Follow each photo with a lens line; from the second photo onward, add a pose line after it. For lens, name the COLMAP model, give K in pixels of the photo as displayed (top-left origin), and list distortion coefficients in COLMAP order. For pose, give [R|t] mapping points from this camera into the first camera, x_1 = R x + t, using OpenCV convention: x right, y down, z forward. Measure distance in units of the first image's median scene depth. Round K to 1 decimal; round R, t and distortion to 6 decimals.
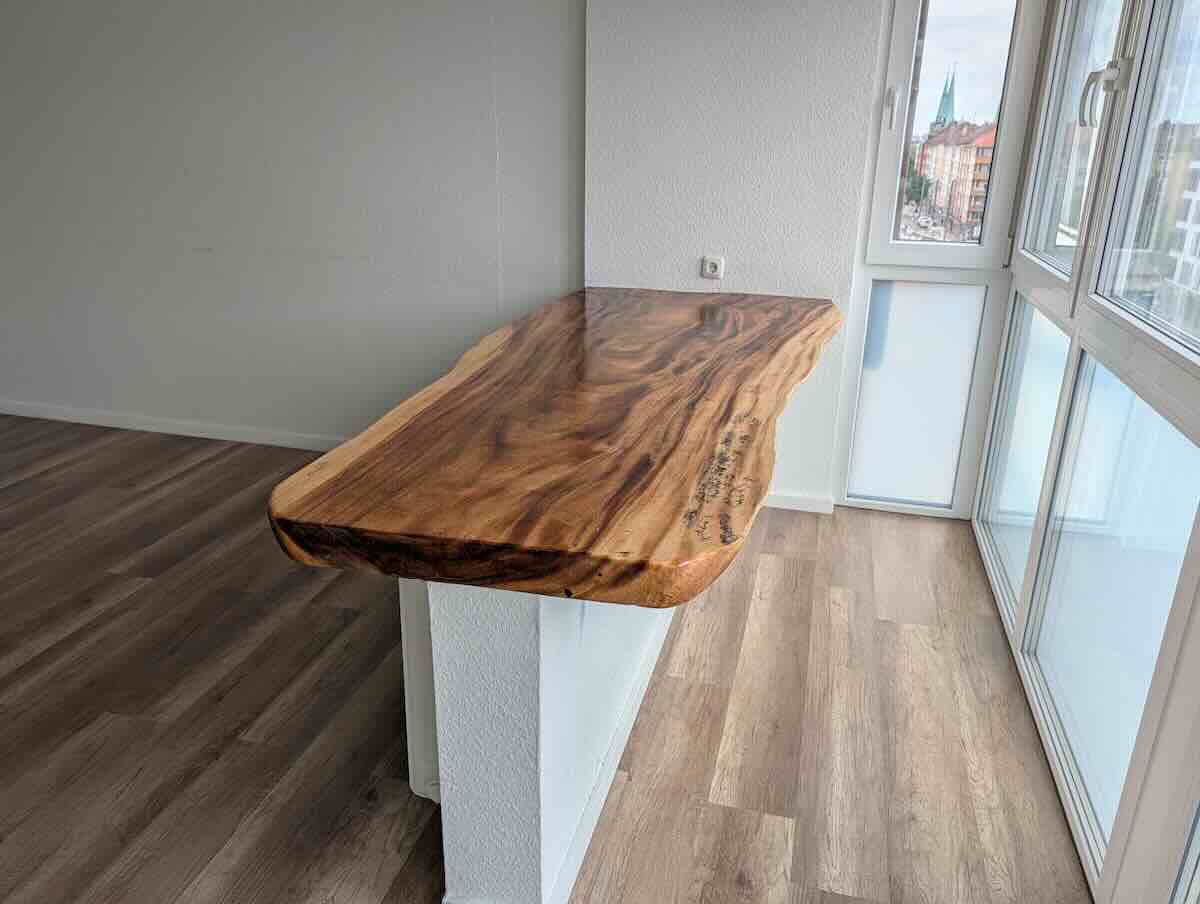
lens RADIAL K [[871.5, 0, 598.3], [0, 871.5, 447.0], [0, 0, 1]] dist [0.009794, -0.006210]
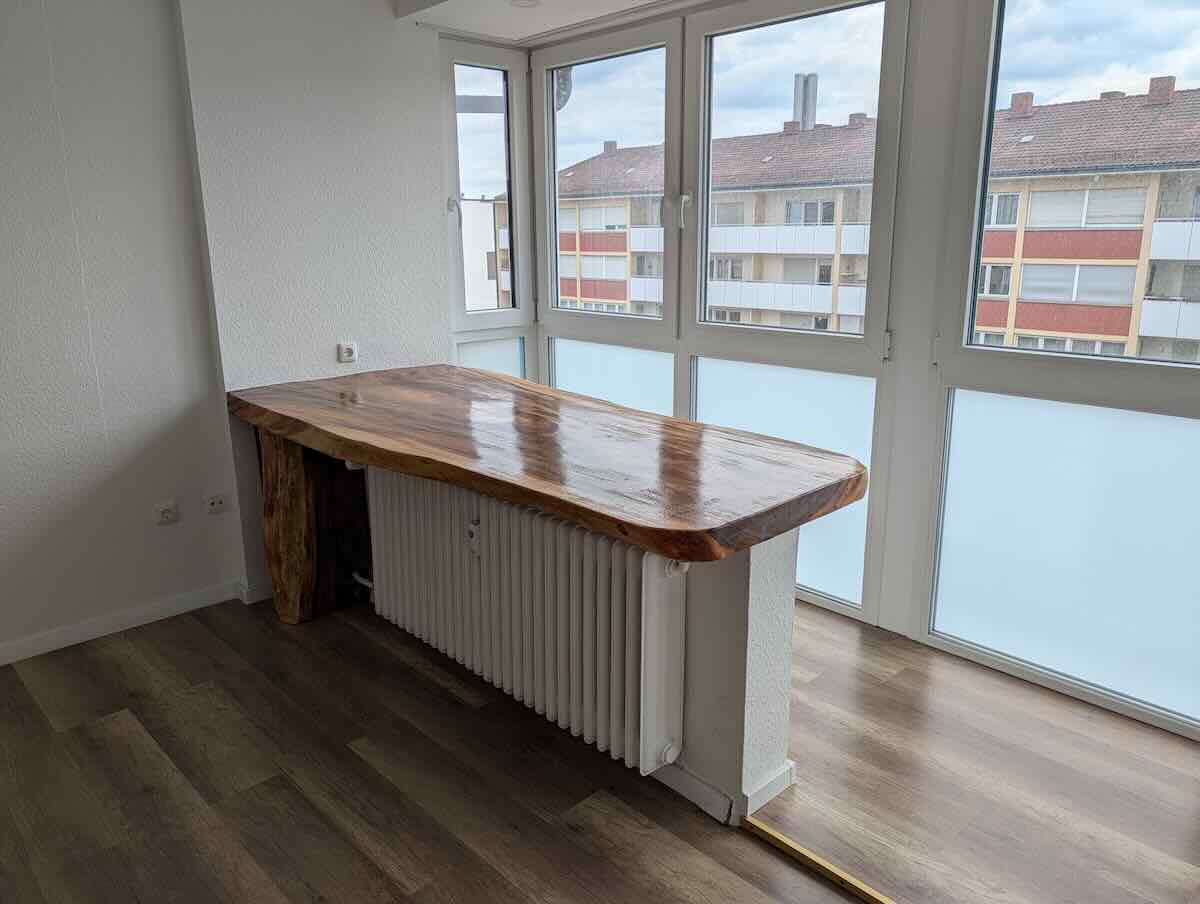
lens RADIAL K [[871.5, 0, 597.8], [0, 871.5, 442.7], [0, 0, 1]] dist [0.009794, -0.006210]
pose [[0.522579, -0.217973, 0.824256, -0.631879], [0.296133, 0.952982, 0.064266, -0.075170], [-0.799510, 0.210506, 0.562558, 0.155820]]
